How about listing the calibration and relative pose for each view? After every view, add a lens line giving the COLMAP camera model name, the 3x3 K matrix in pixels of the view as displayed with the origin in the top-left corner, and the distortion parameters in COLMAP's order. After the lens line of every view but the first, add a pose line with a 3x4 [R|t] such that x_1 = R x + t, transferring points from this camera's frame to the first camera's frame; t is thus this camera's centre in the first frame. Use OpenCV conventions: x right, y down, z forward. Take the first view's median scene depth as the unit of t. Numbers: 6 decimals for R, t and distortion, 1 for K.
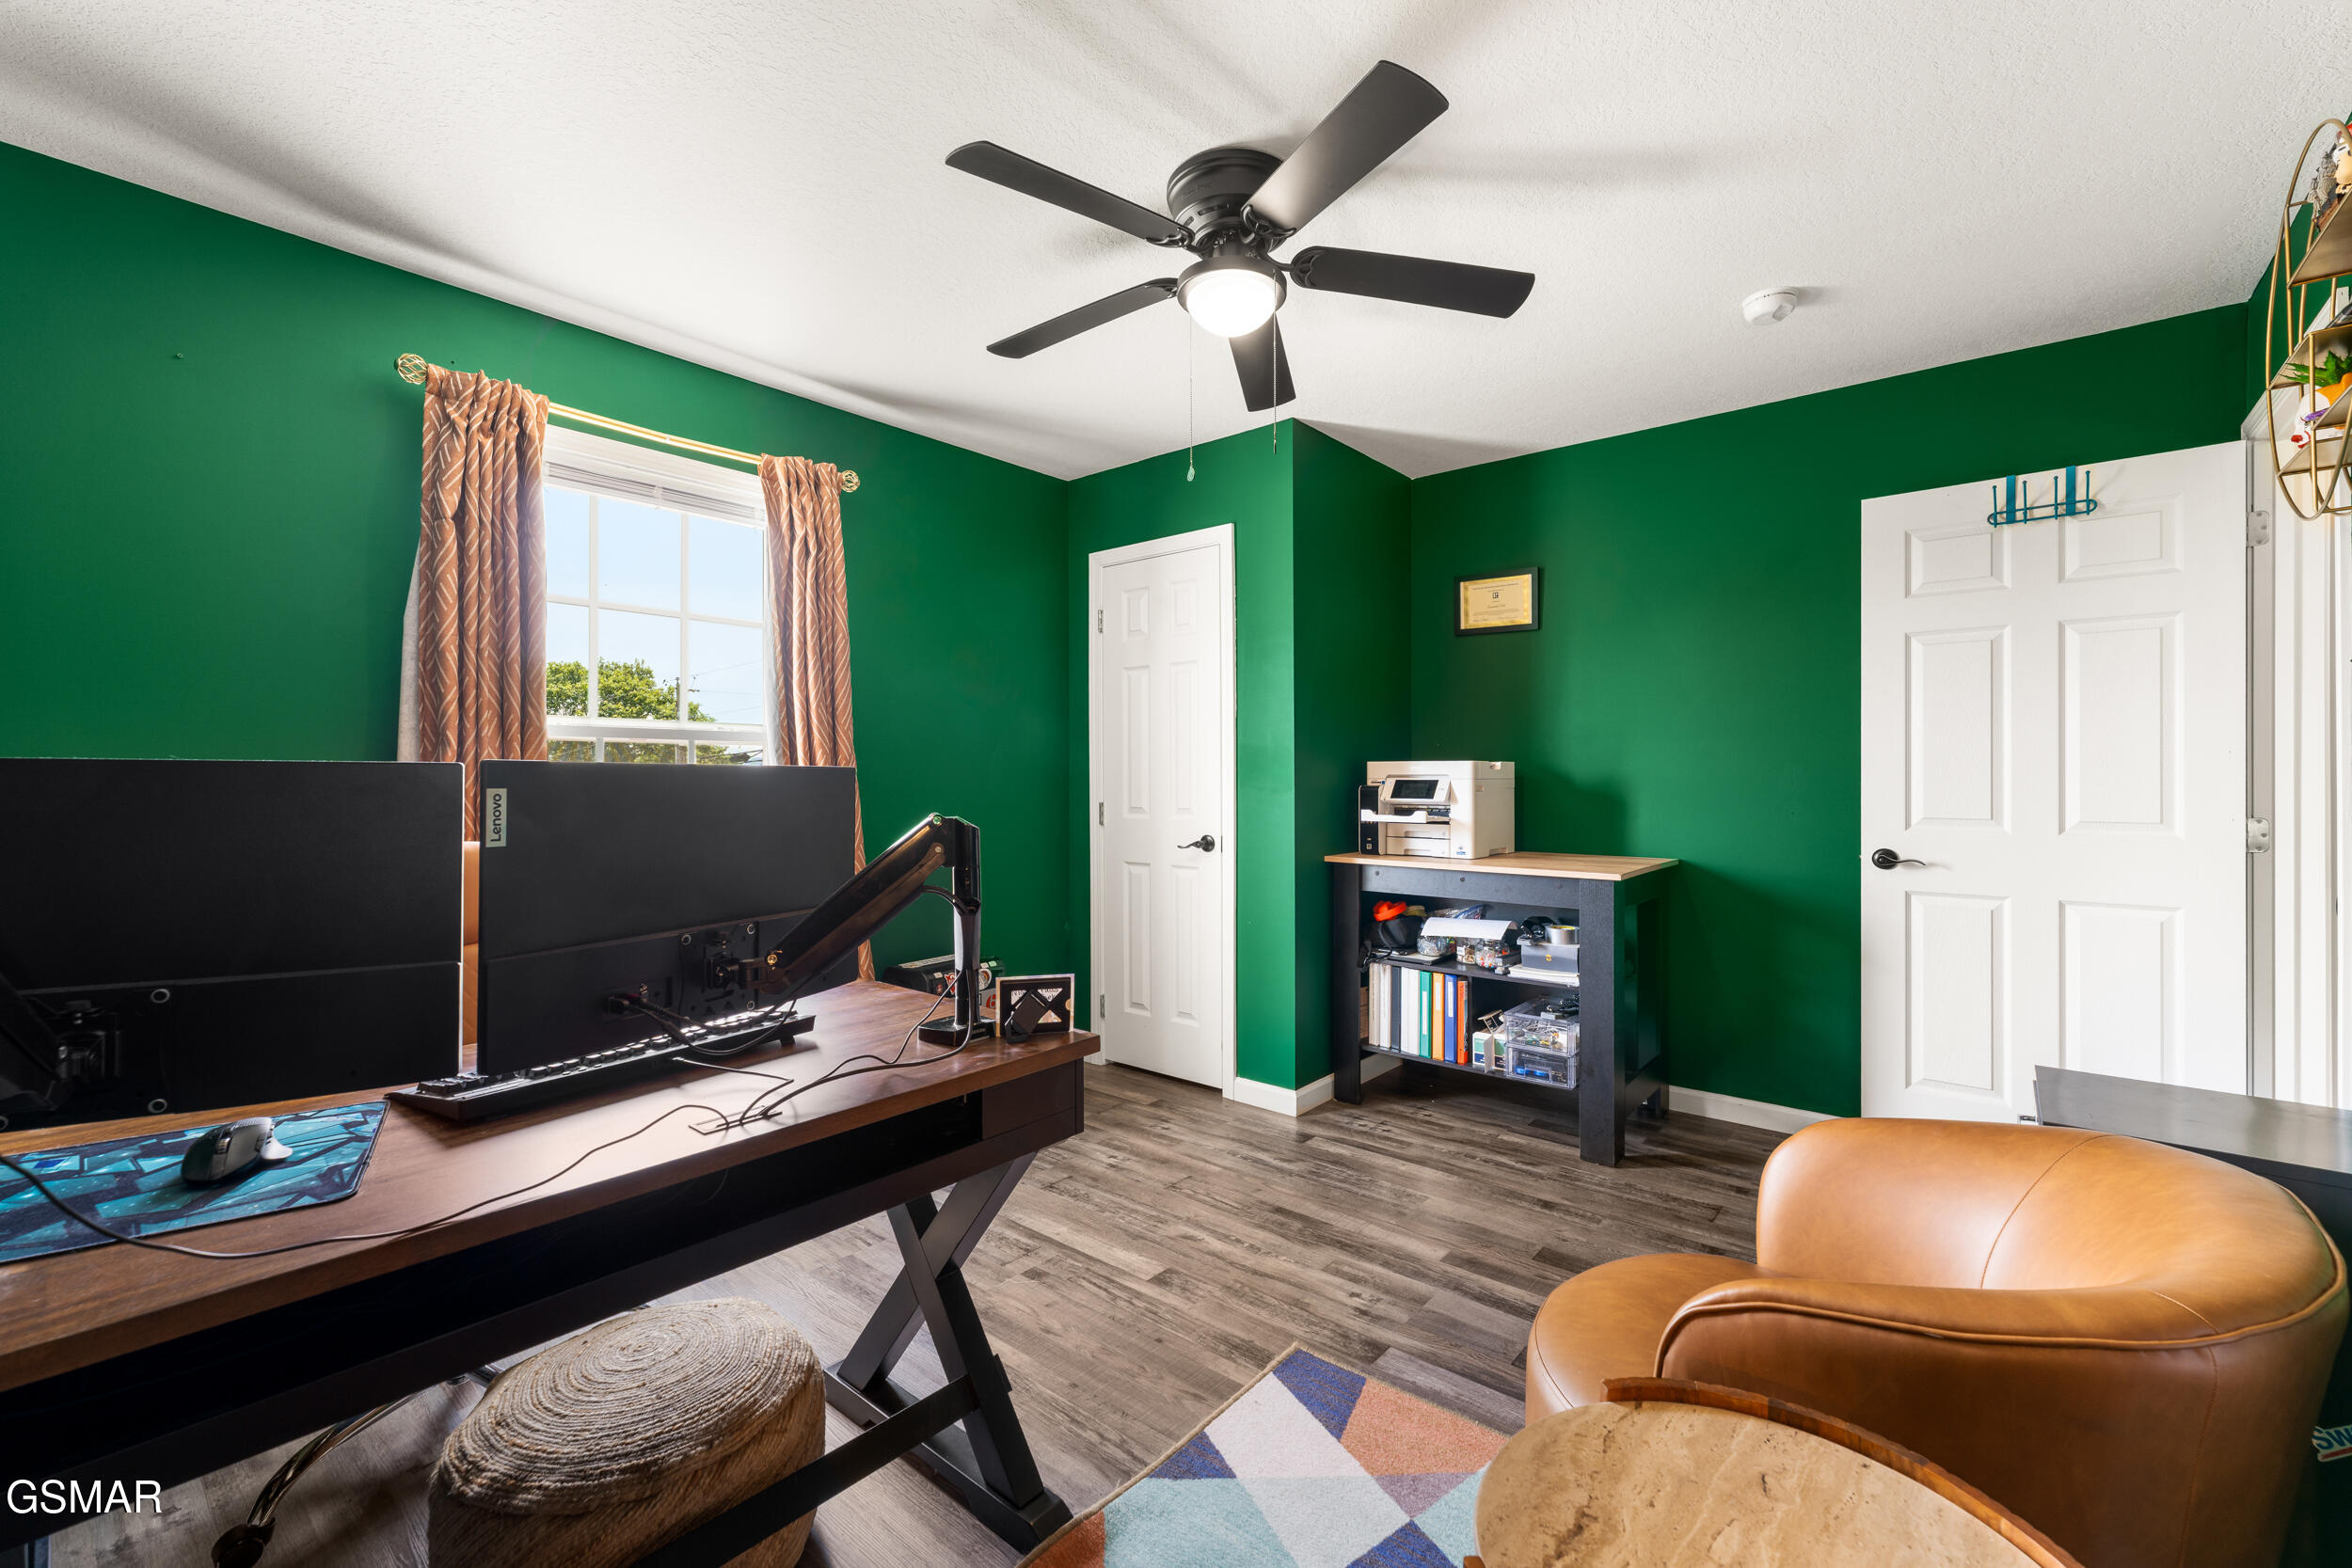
lens RADIAL K [[984.9, 0, 1176.0], [0, 984.9, 784.0], [0, 0, 1]] dist [0.000974, 0.000158]
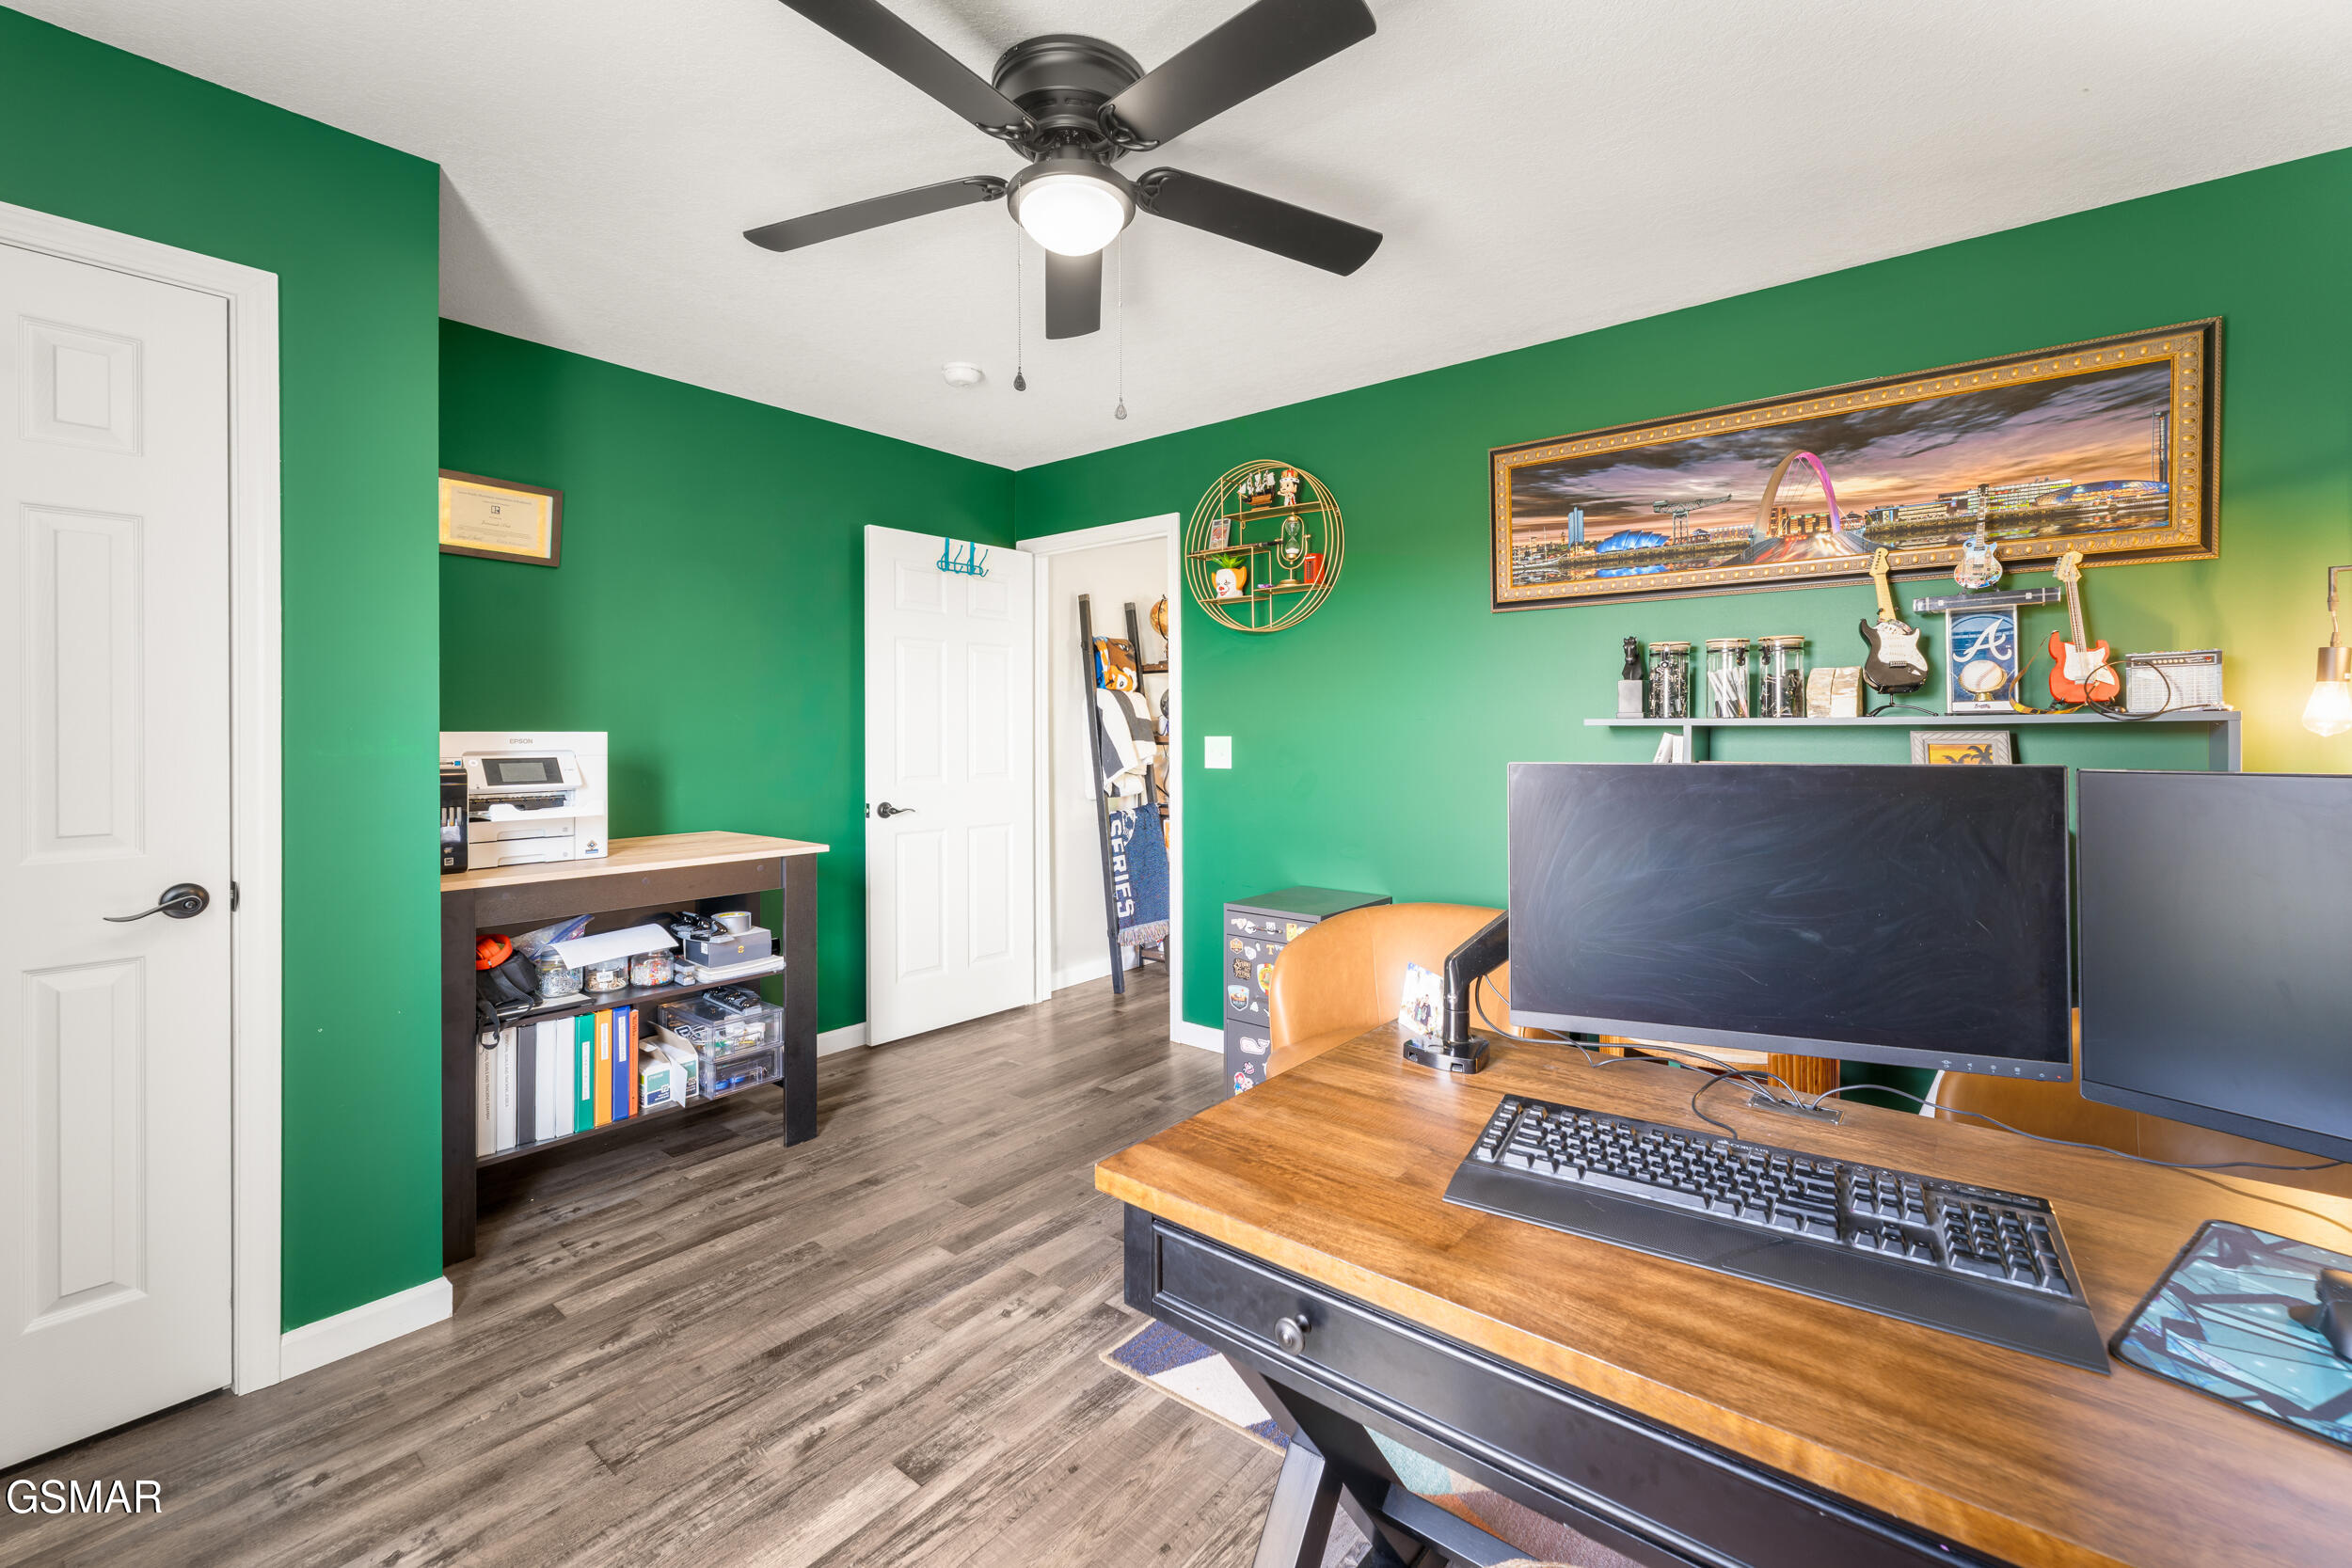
lens RADIAL K [[979.4, 0, 1177.7], [0, 979.4, 730.8], [0, 0, 1]] dist [-0.001362, -0.000131]
pose [[-0.013832, 0.001918, 0.999902, -0.557857], [0.011070, 0.999937, -0.001765, -0.020462], [-0.999843, 0.011044, -0.013852, 0.633592]]
